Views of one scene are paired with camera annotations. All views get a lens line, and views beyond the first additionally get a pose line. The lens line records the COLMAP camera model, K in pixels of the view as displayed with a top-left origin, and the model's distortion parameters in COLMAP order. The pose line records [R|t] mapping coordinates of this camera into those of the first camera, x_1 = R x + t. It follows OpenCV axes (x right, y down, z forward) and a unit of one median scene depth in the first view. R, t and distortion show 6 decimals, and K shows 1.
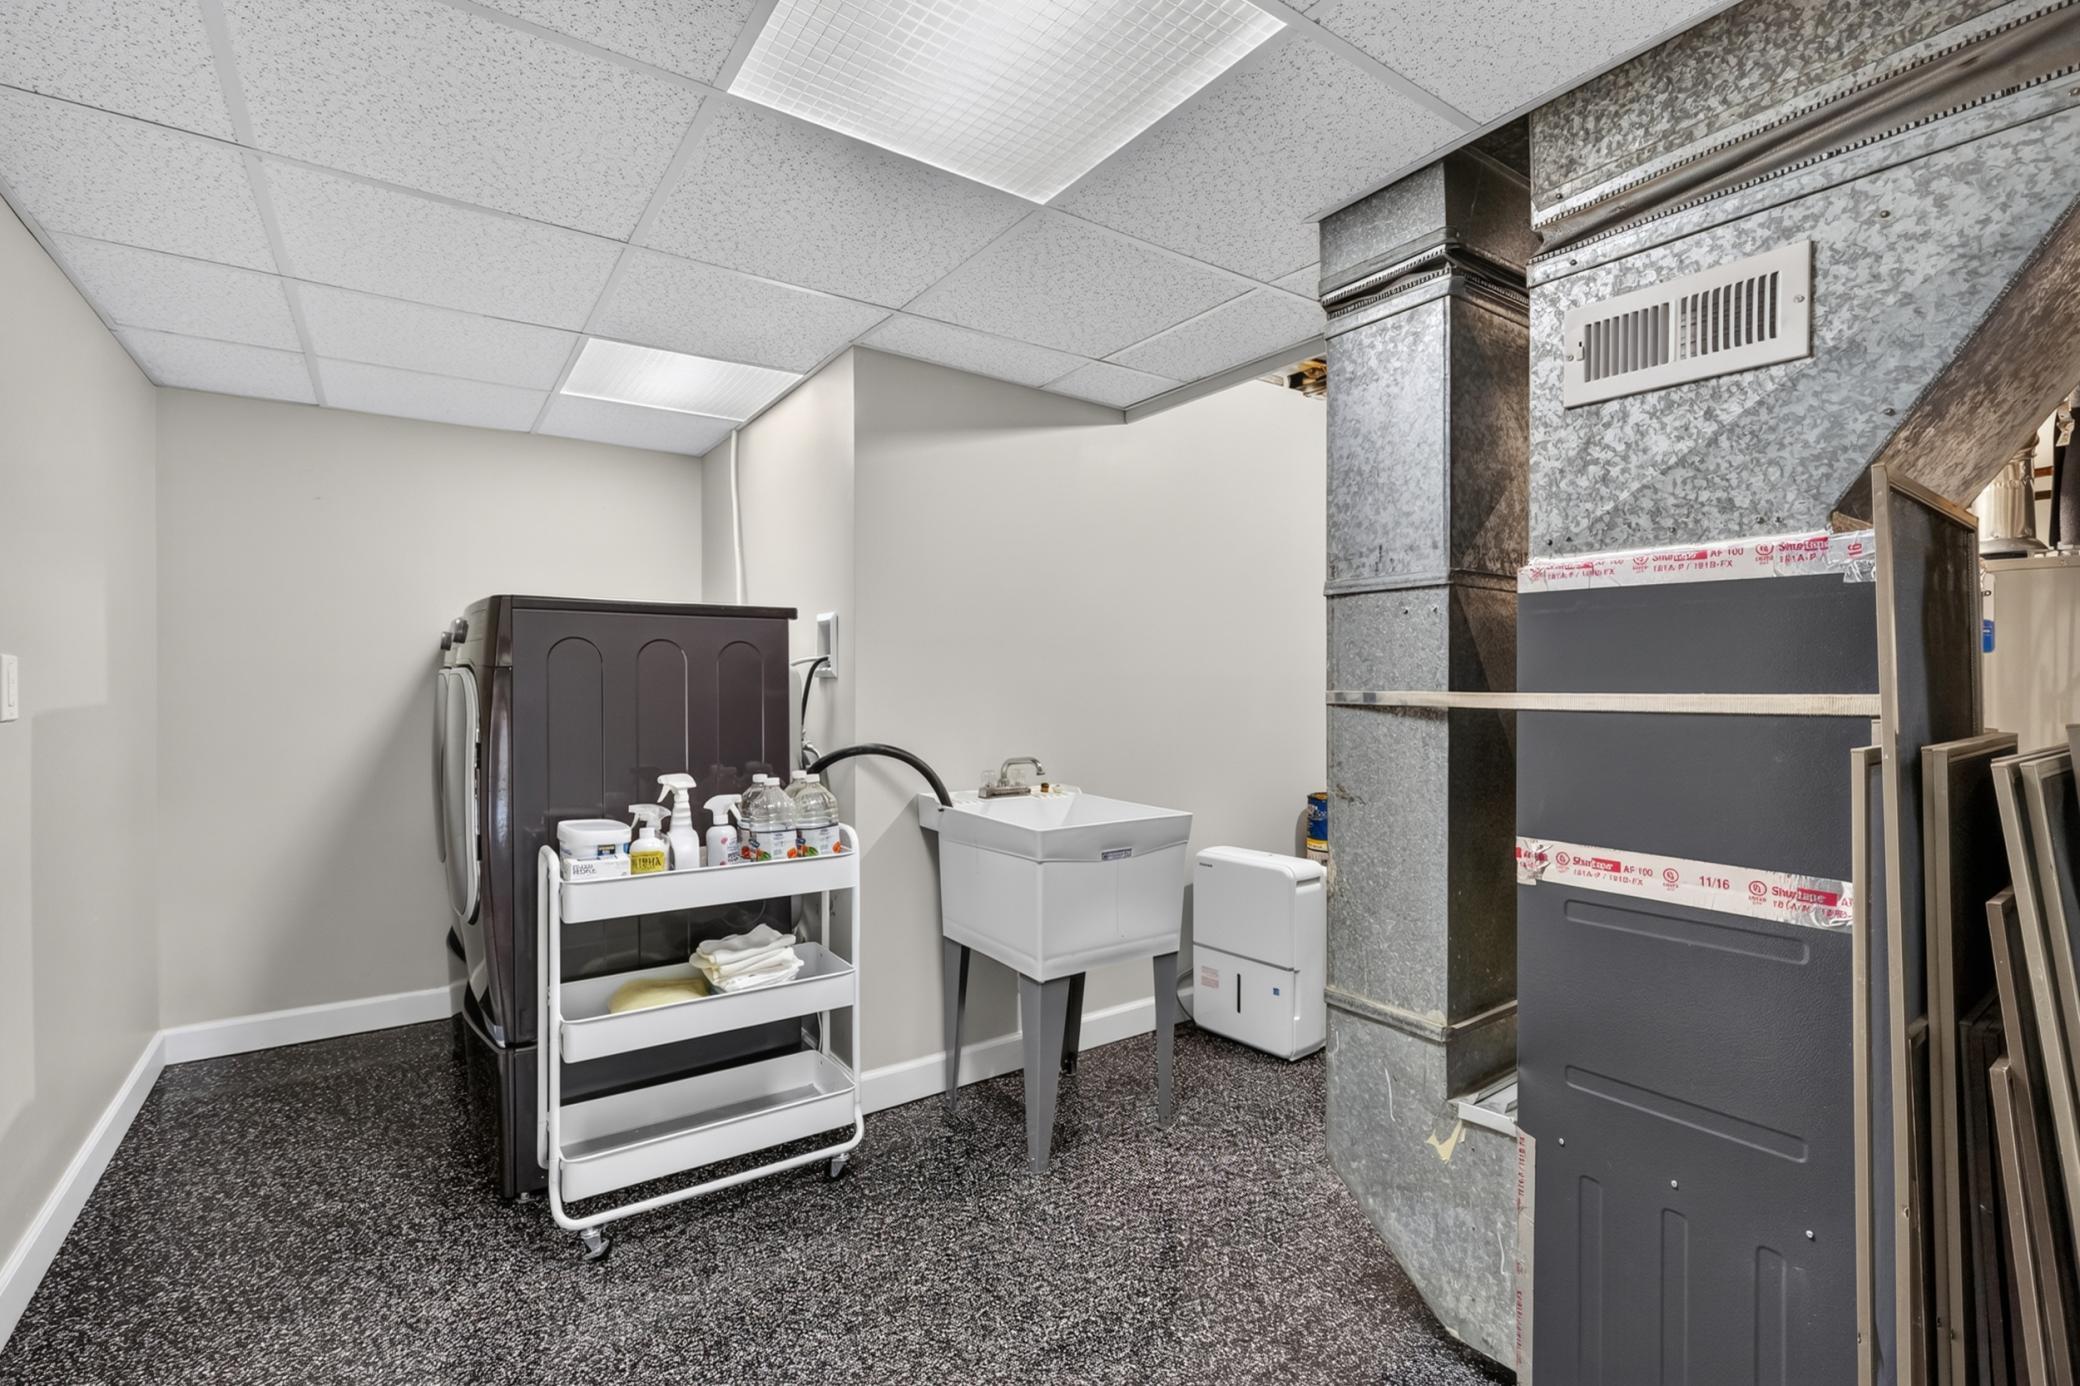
lens RADIAL K [[929.3, 0, 1040.5], [0, 929.3, 686.2], [0, 0, 1]] dist [-0.000827, -0.000418]
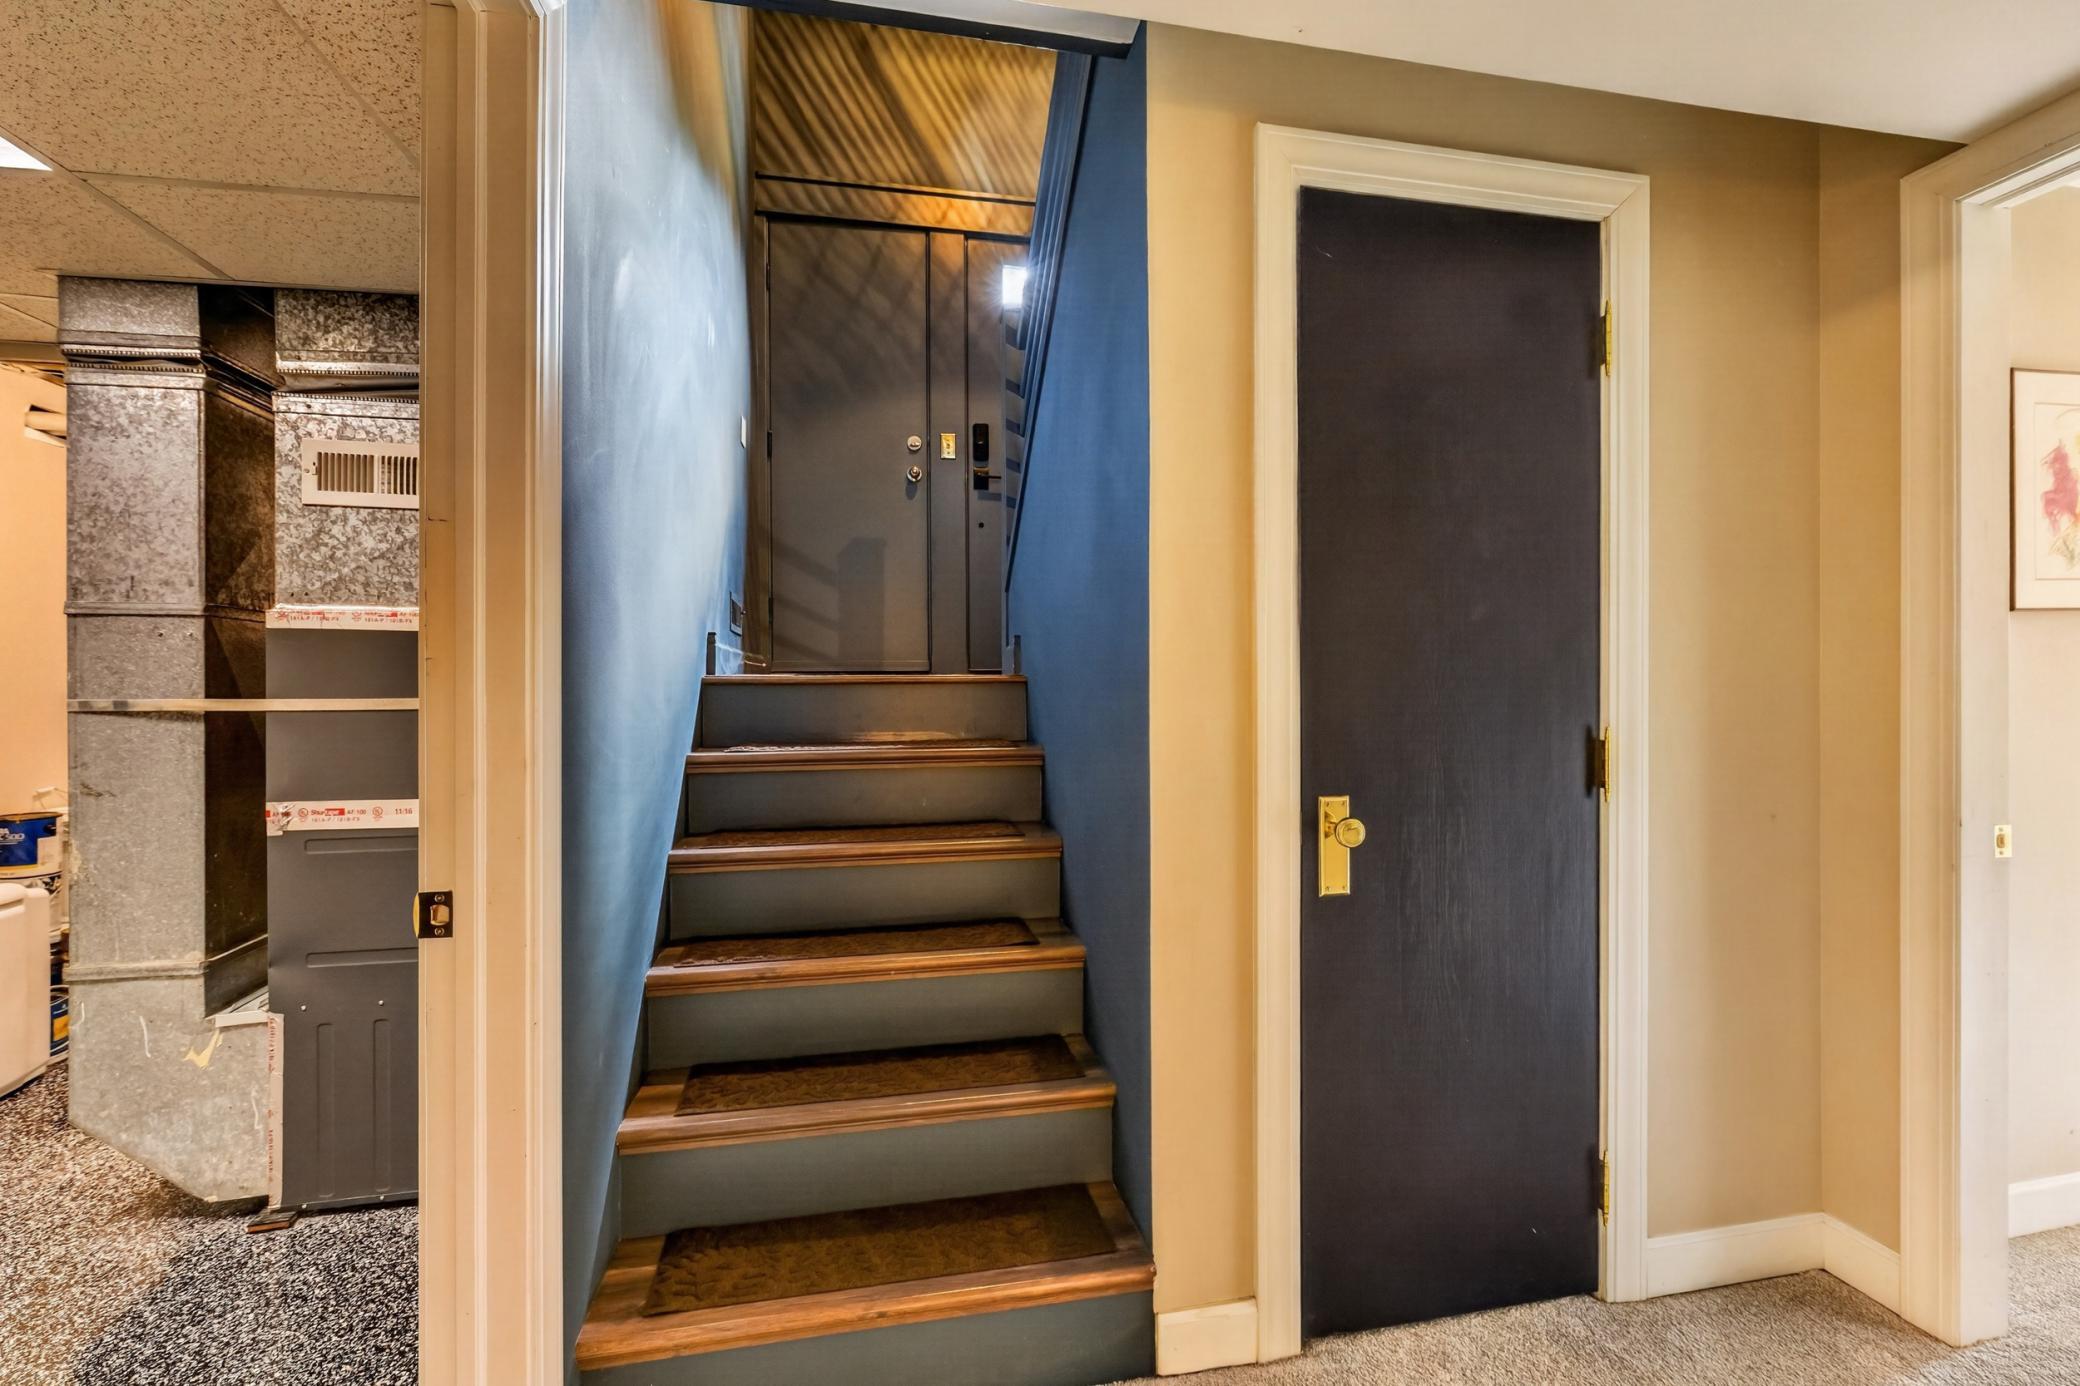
lens RADIAL K [[929.3, 0, 1040.5], [0, 929.3, 686.2], [0, 0, 1]] dist [-0.000827, -0.000418]
pose [[0.390082, -0.002136, 0.920777, -0.287865], [0.006050, 0.999982, -0.000243, -0.004327], [-0.920760, 0.005666, 0.390088, -0.558047]]
